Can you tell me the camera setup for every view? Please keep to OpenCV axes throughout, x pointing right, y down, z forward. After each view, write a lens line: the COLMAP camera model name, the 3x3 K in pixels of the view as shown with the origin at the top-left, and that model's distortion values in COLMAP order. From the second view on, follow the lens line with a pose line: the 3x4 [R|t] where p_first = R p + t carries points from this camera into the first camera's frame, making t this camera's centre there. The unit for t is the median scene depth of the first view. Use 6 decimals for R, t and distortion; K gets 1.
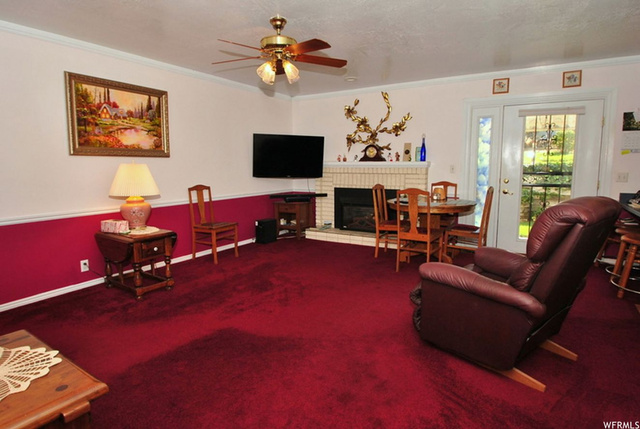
lens RADIAL K [[364.0, 0, 322.5], [0, 364.0, 211.3], [0, 0, 1]] dist [-0.030102, 0.000349]
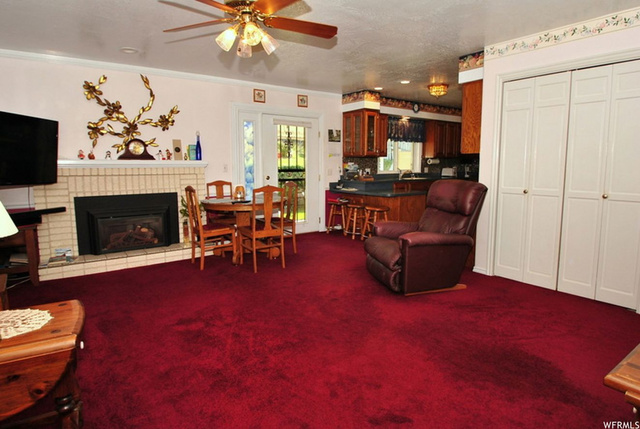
lens RADIAL K [[364.0, 0, 322.0], [0, 364.0, 216.1], [0, 0, 1]] dist [-0.030102, 0.000349]
pose [[0.354239, -0.126391, 0.926574, -0.475233], [0.119851, 0.988789, 0.089057, -0.037358], [-0.927443, 0.079504, 0.365416, 0.350238]]
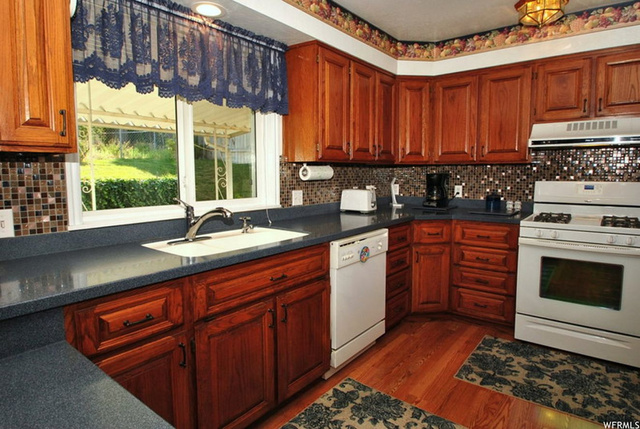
lens RADIAL K [[364.0, 0, 320.9], [0, 364.0, 210.7], [0, 0, 1]] dist [-0.030102, 0.000349]
pose [[0.099209, -0.096496, 0.990377, 0.538840], [0.125406, 0.988564, 0.083757, -0.060288], [-0.987133, 0.115889, 0.110176, 0.393922]]
